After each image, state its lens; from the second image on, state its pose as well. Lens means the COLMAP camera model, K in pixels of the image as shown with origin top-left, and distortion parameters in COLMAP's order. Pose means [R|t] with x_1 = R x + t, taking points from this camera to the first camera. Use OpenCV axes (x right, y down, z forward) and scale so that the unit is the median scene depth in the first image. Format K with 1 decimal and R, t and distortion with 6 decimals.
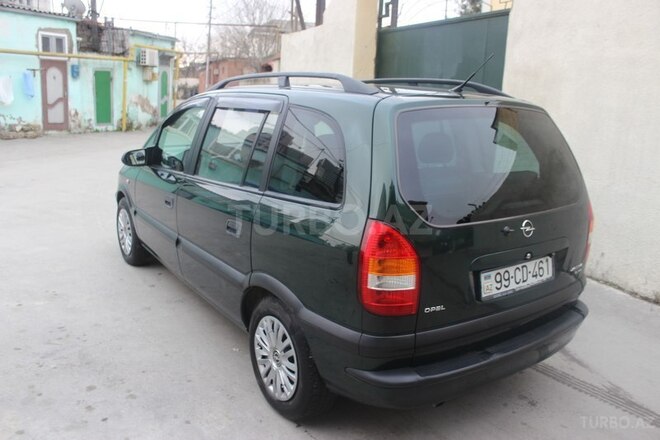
lens RADIAL K [[552.6, 0, 317.7], [0, 552.6, 217.7], [0, 0, 1]] dist [-0.161399, 0.146830]
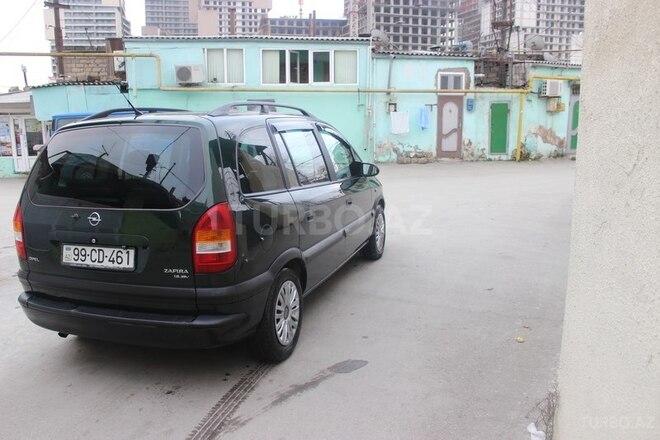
lens RADIAL K [[552.6, 0, 317.7], [0, 552.6, 217.7], [0, 0, 1]] dist [-0.161399, 0.146830]
pose [[0.600522, 0.096113, -0.793811, 0.266647], [-0.144184, 0.989493, 0.010730, -0.011269], [0.786501, 0.108011, 0.608070, 0.099571]]
